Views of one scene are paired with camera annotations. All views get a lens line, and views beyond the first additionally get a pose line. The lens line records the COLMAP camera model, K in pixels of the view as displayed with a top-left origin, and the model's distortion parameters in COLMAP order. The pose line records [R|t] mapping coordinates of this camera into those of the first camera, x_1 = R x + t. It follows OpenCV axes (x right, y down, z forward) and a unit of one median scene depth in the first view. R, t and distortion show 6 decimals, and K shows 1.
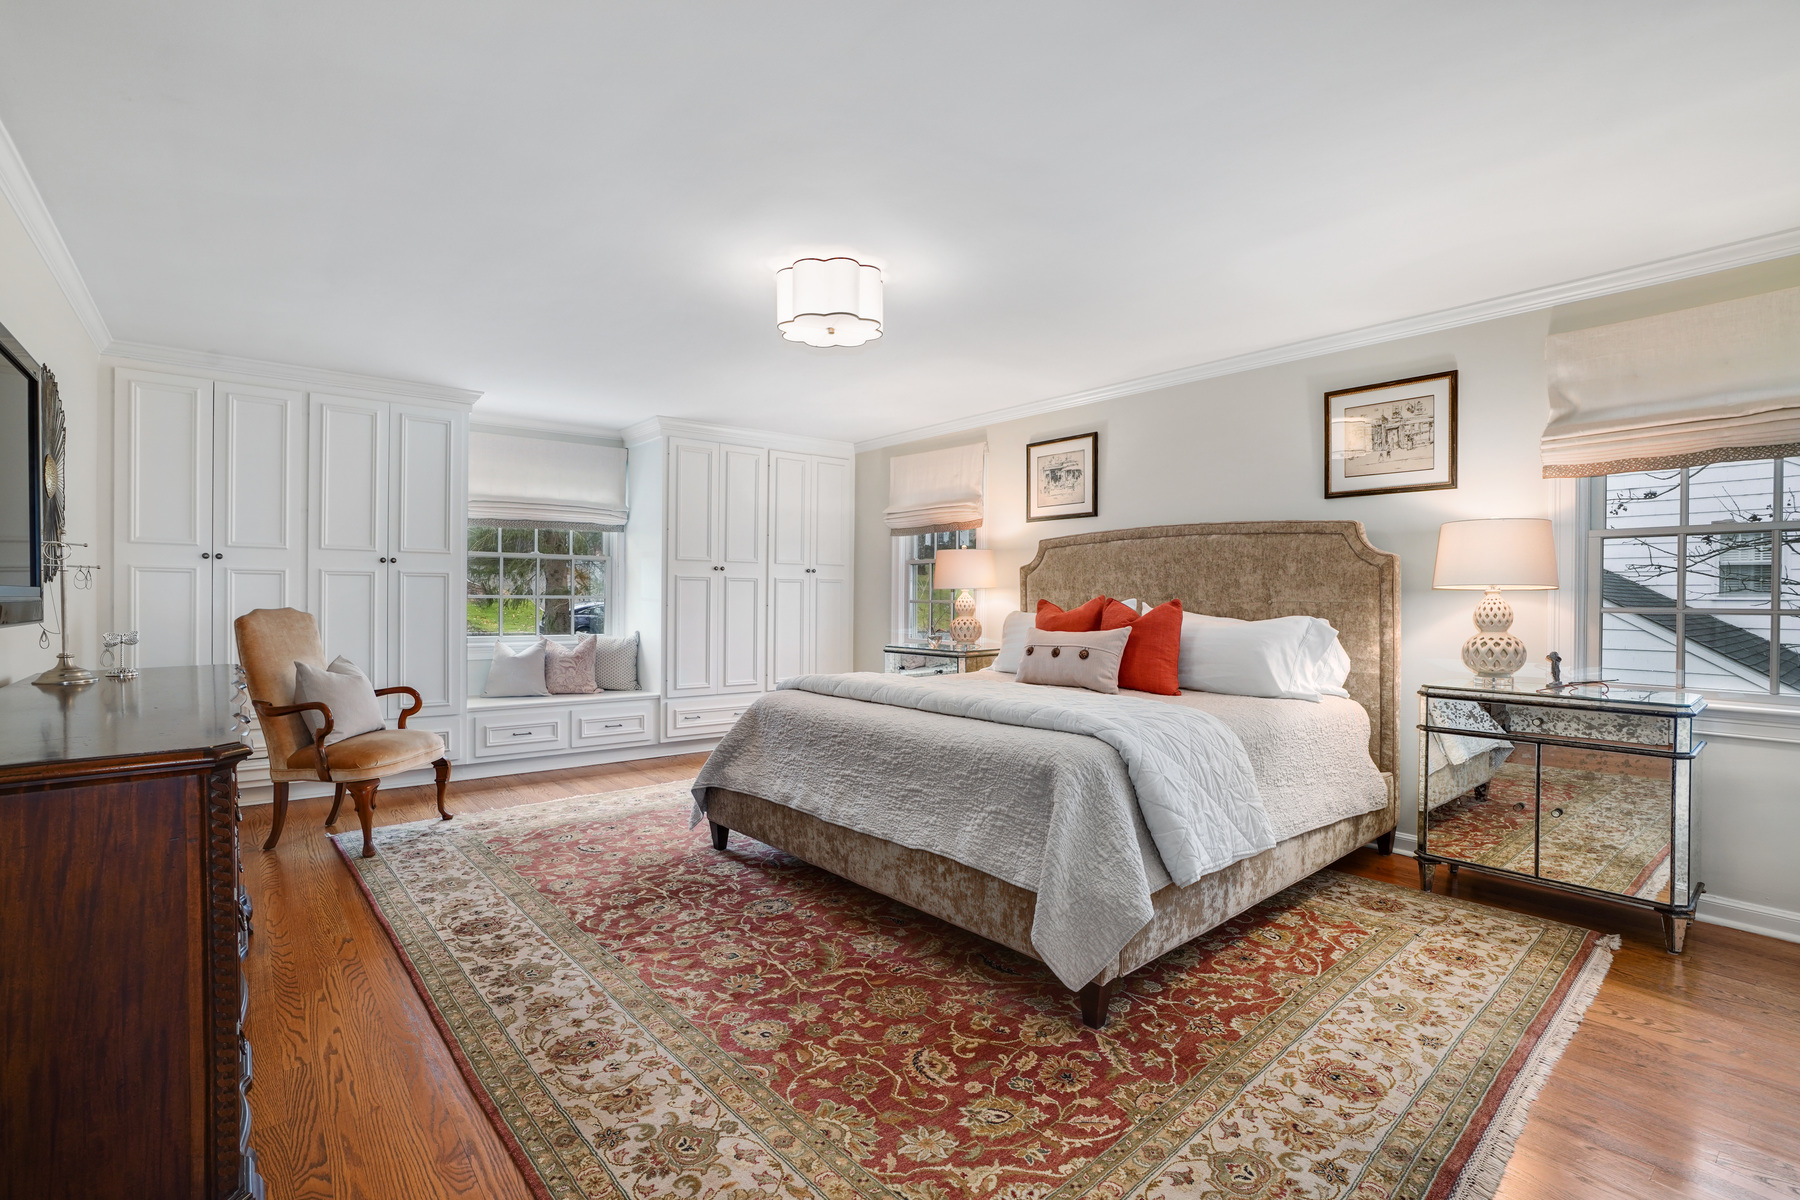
lens RADIAL K [[823.0, 0, 900.0], [0, 823.0, 600.0], [0, 0, 1]] dist [-0.059921, 0.028386]
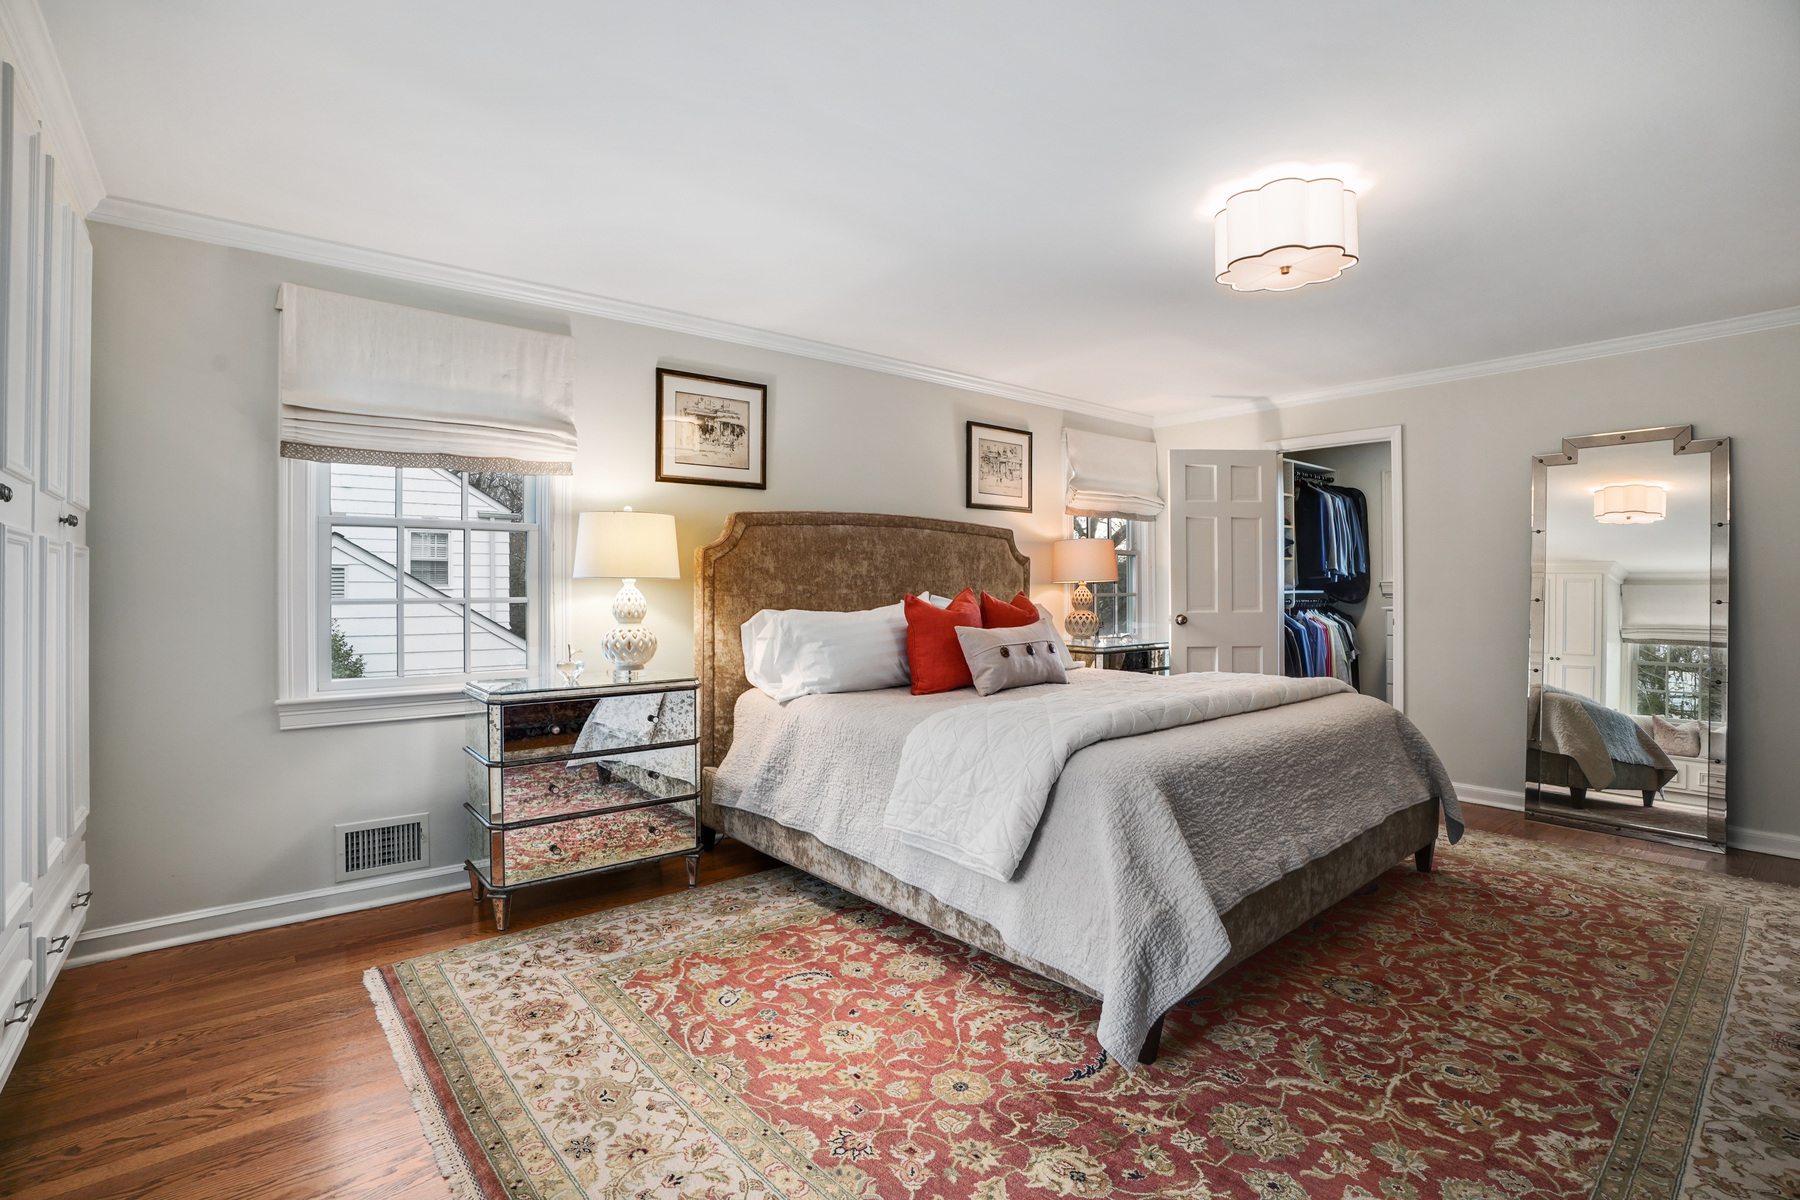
lens RADIAL K [[830.6, 0, 884.2], [0, 830.6, 582.9], [0, 0, 1]] dist [-0.051450, 0.019741]
pose [[0.018041, -0.006171, 0.999818, -0.905423], [0.003140, 0.999976, 0.006116, -0.024283], [-0.999832, 0.003030, 0.018060, 1.370353]]
